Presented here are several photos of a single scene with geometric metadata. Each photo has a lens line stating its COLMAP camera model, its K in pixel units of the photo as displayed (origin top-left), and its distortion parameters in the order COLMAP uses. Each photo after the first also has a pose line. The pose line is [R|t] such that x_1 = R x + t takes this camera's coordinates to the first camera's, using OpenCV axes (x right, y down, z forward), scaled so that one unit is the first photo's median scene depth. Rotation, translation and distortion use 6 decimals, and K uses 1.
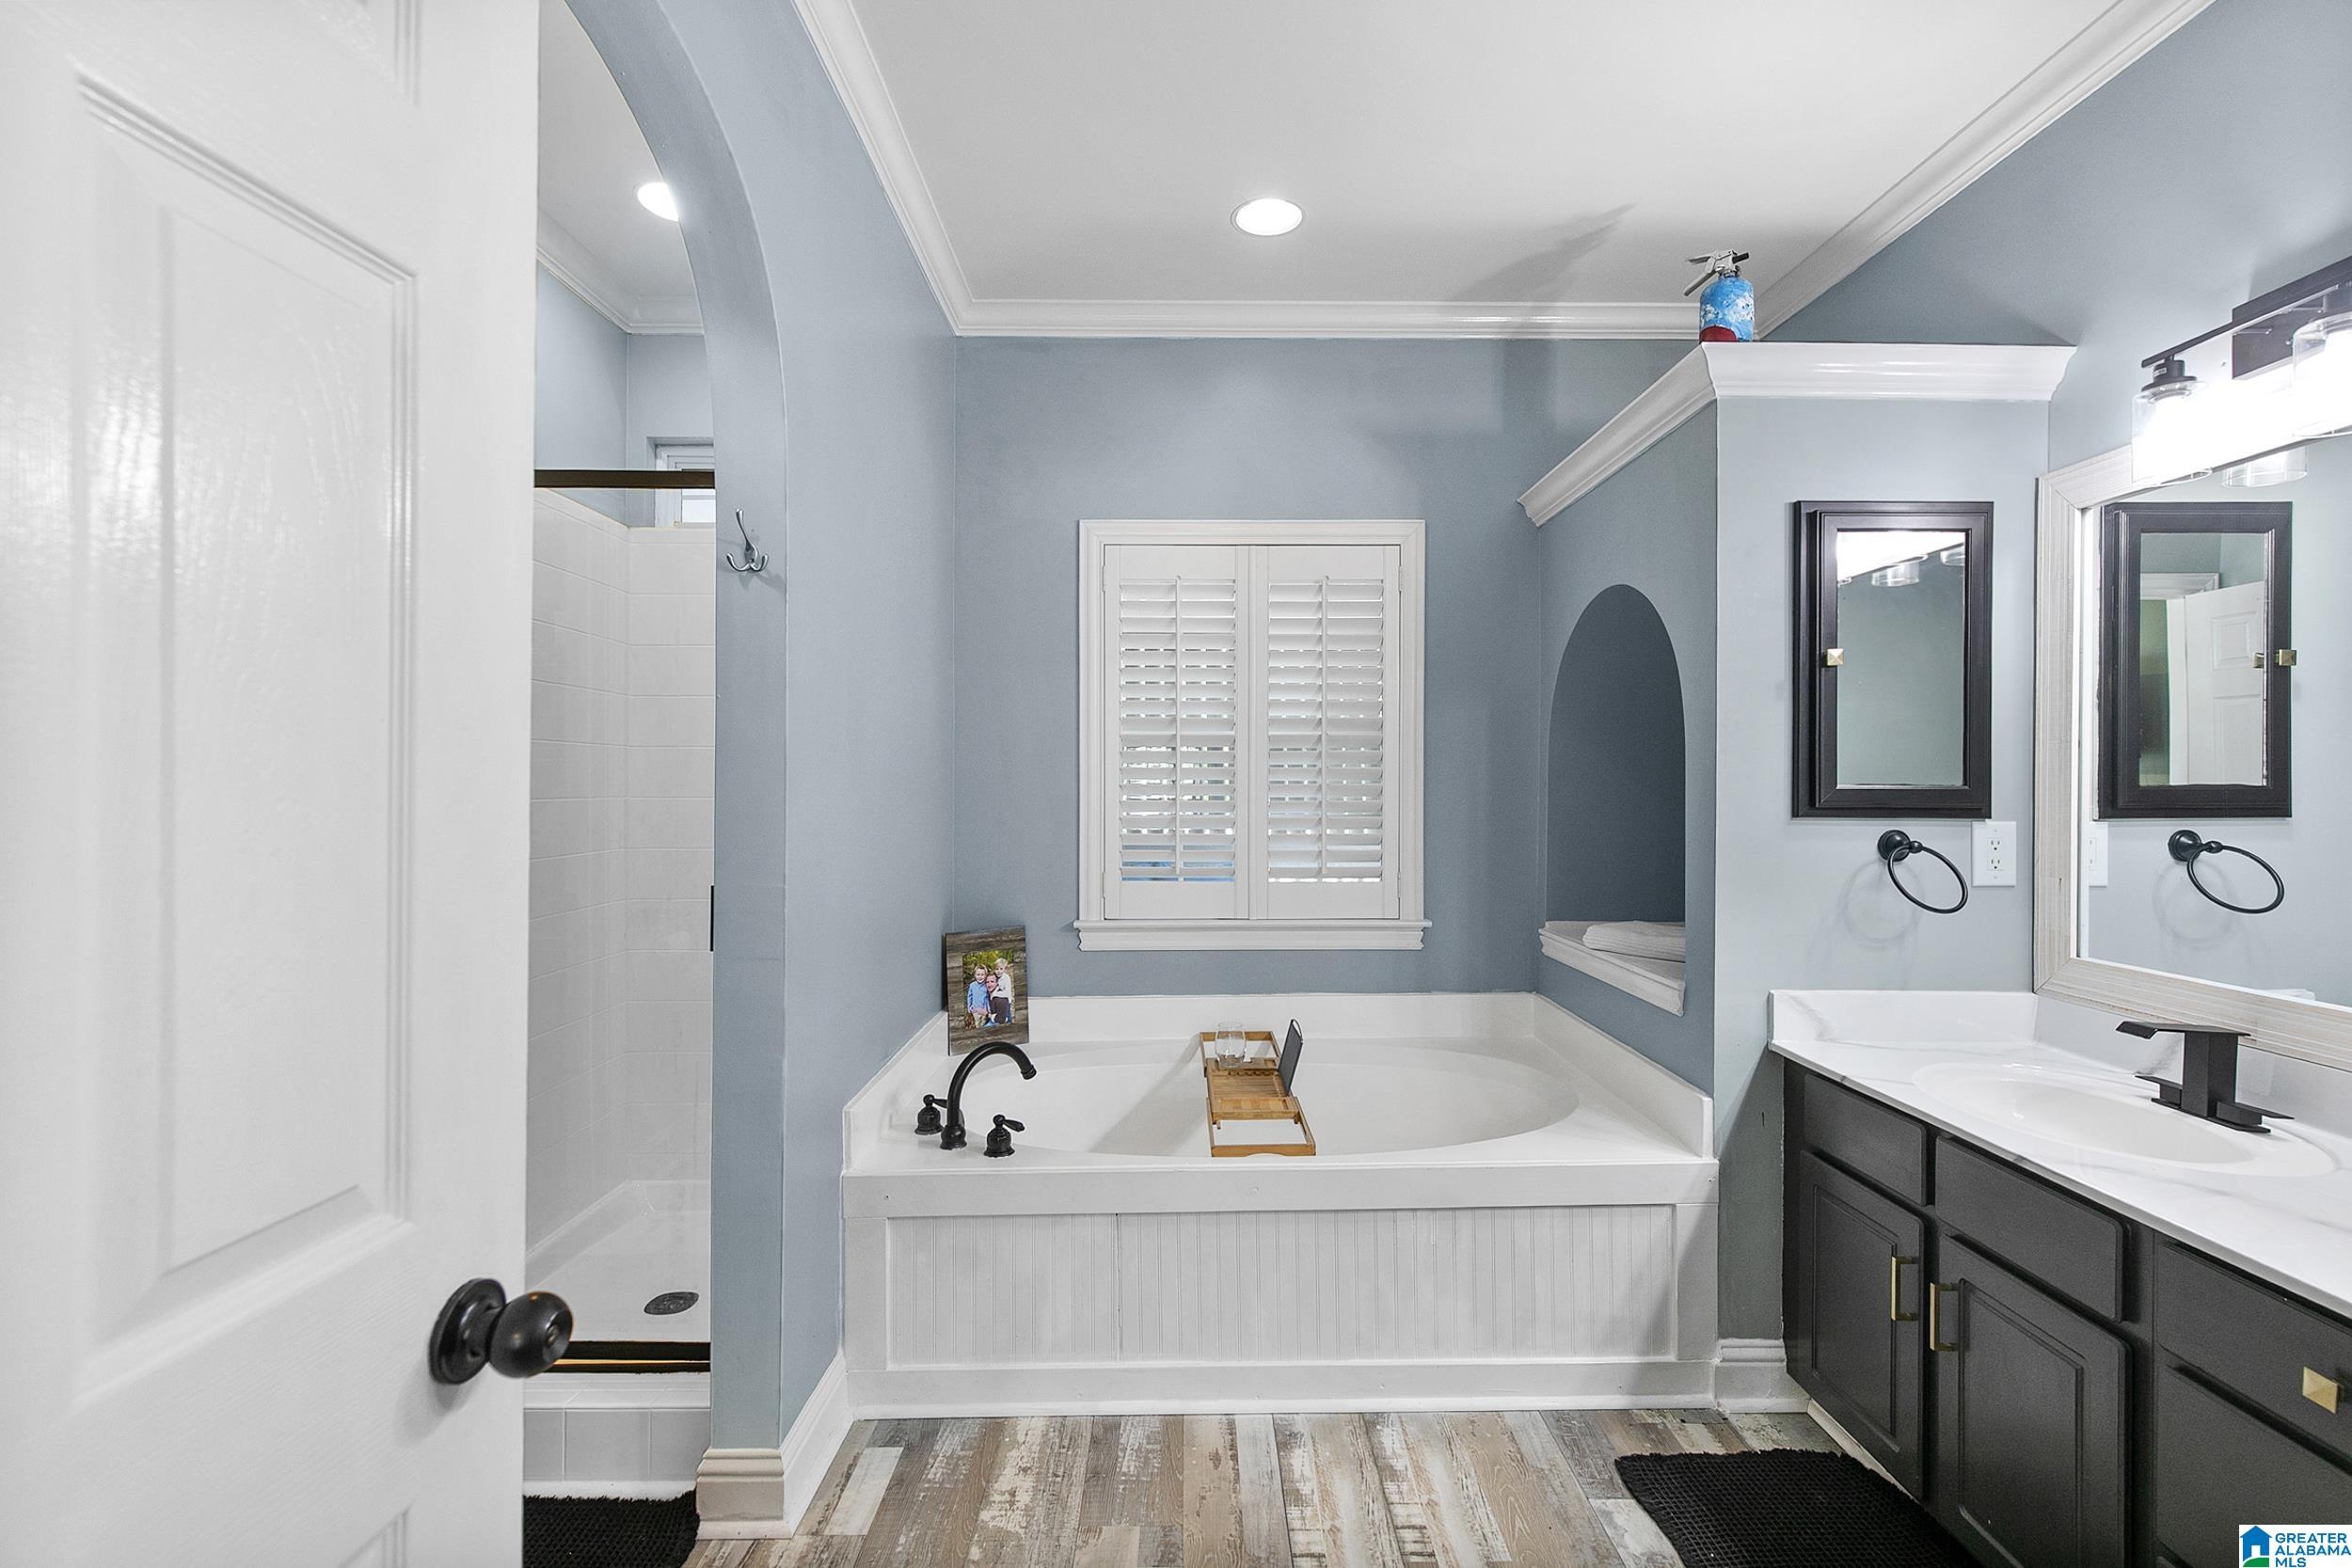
lens RADIAL K [[1040.4, 0, 1178.2], [0, 1040.4, 769.5], [0, 0, 1]] dist [-0.000685, -0.001108]
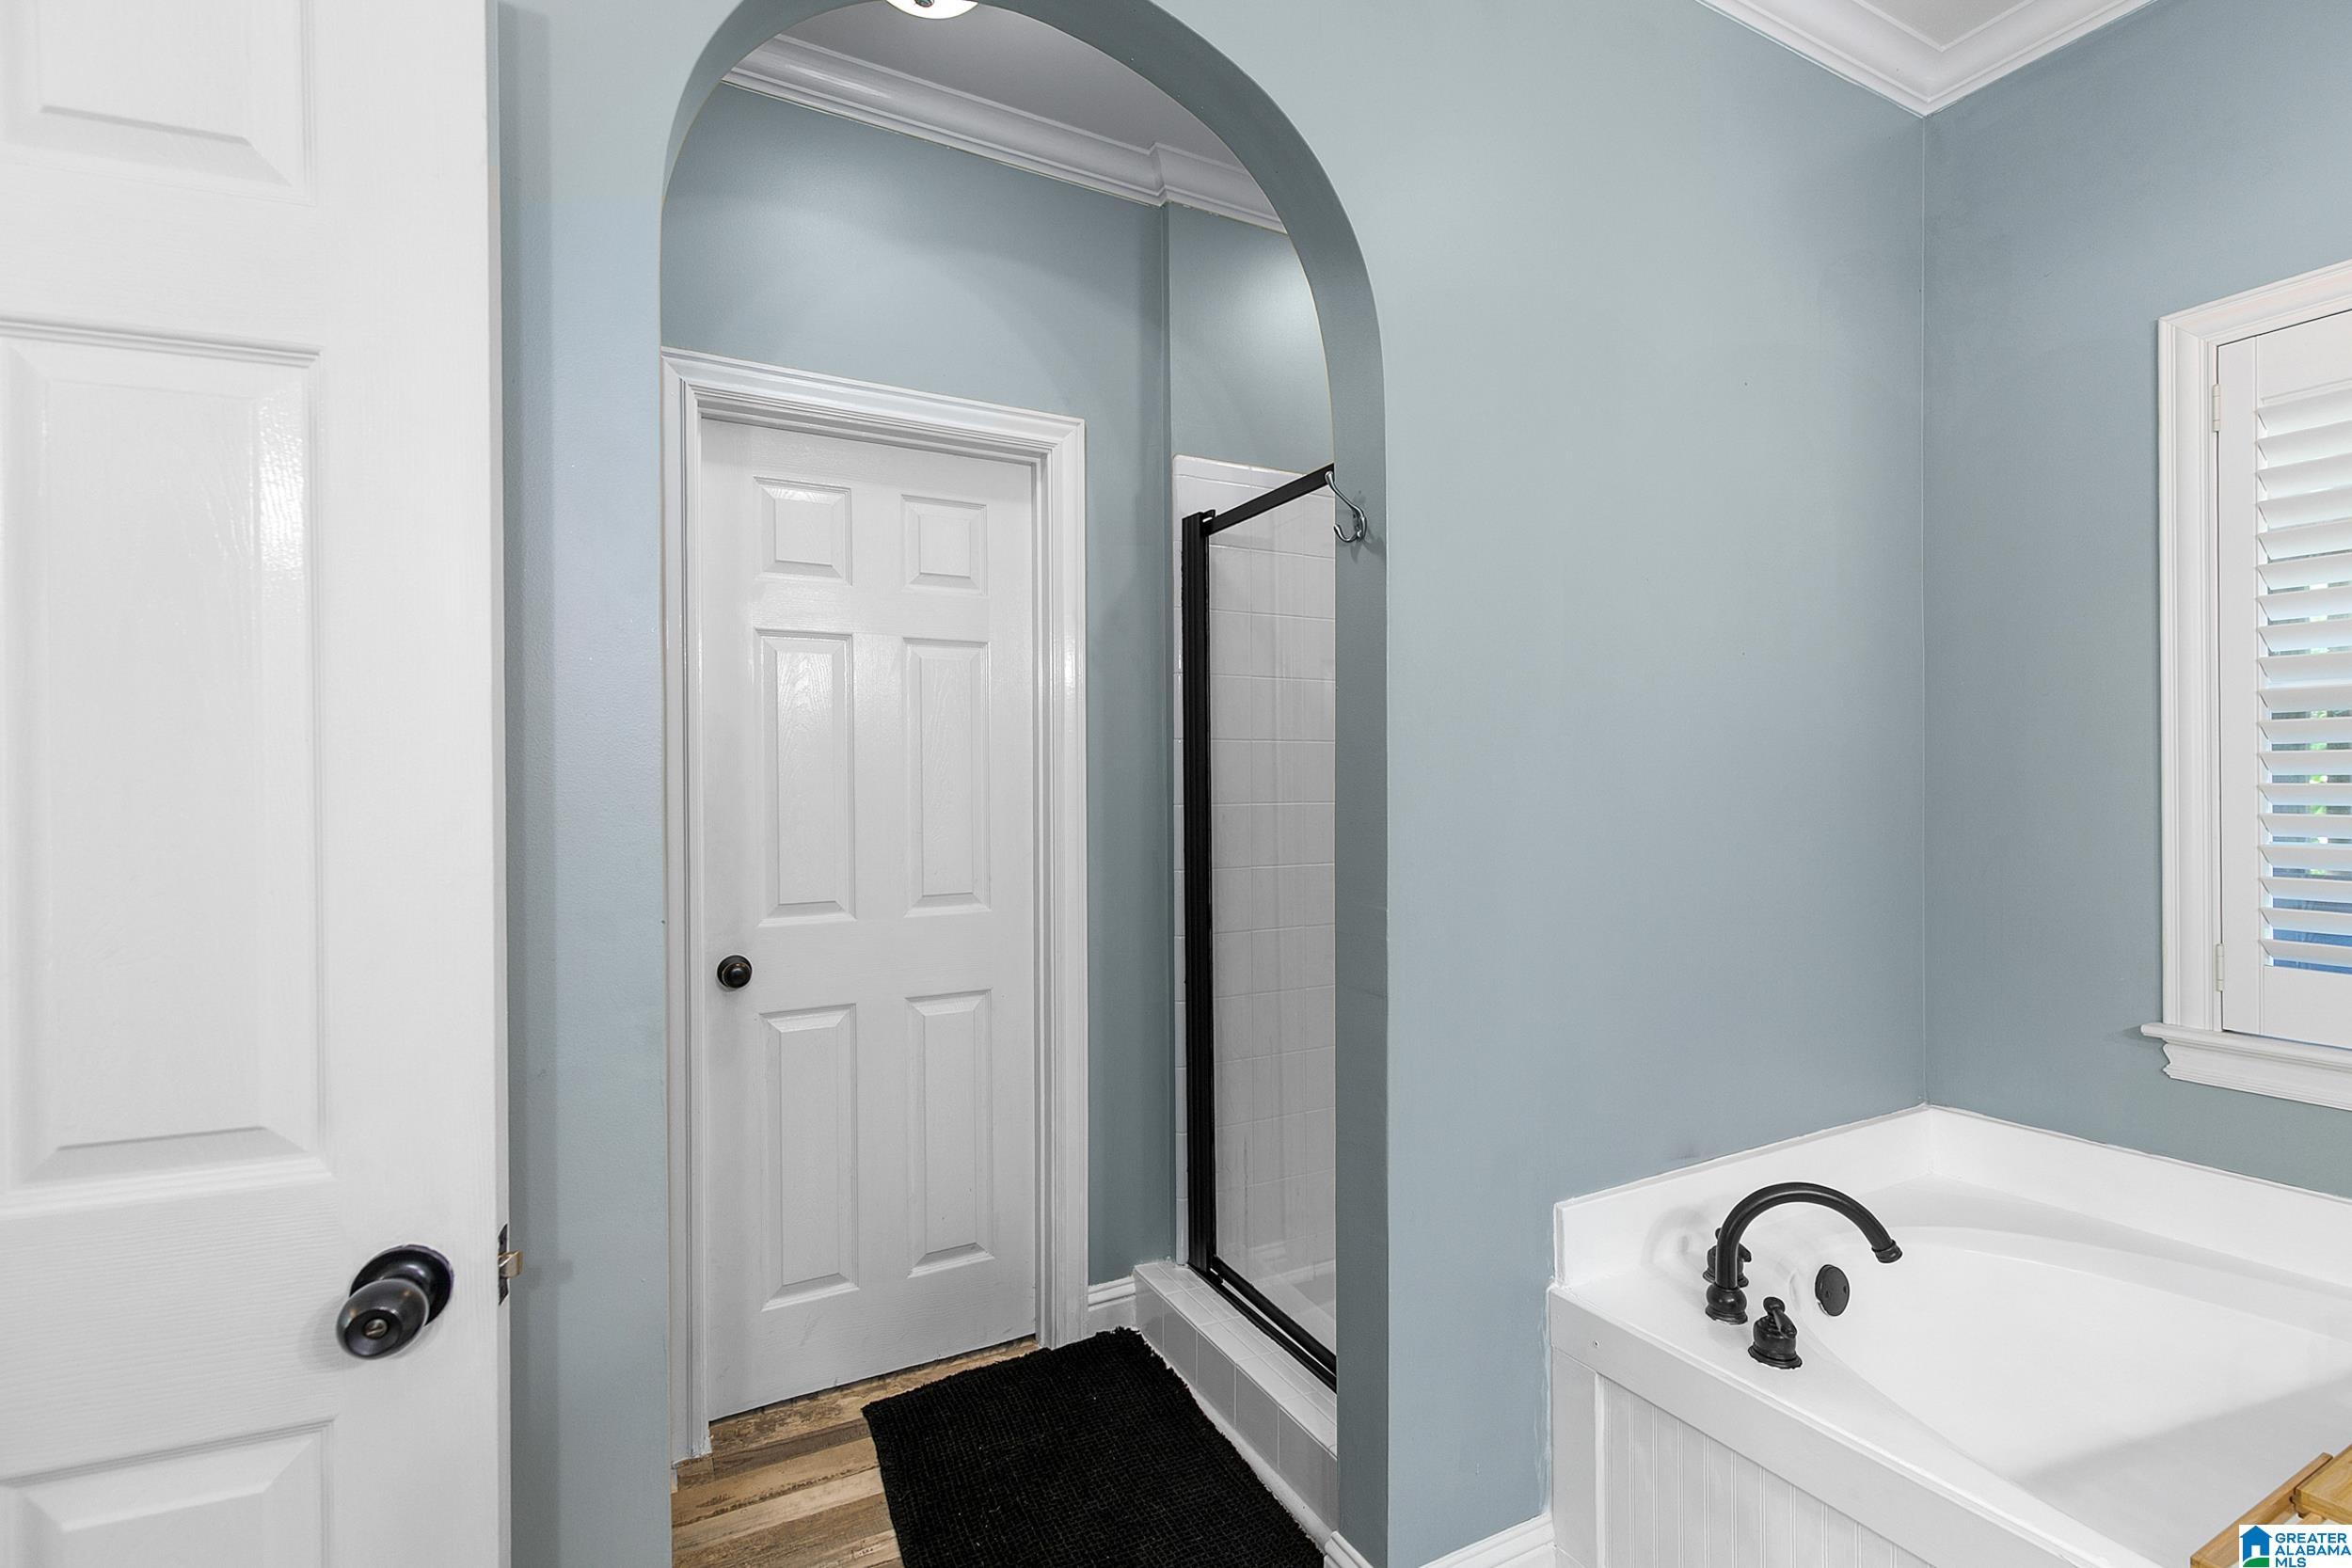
lens RADIAL K [[1052.4, 0, 1169.4], [0, 1052.4, 777.8], [0, 0, 1]] dist [0.001440, -0.000532]
pose [[0.473162, -0.007367, -0.880945, 0.240722], [0.016211, 0.999869, 0.000345, 0.002614], [0.880826, -0.014444, 0.473219, 0.385450]]
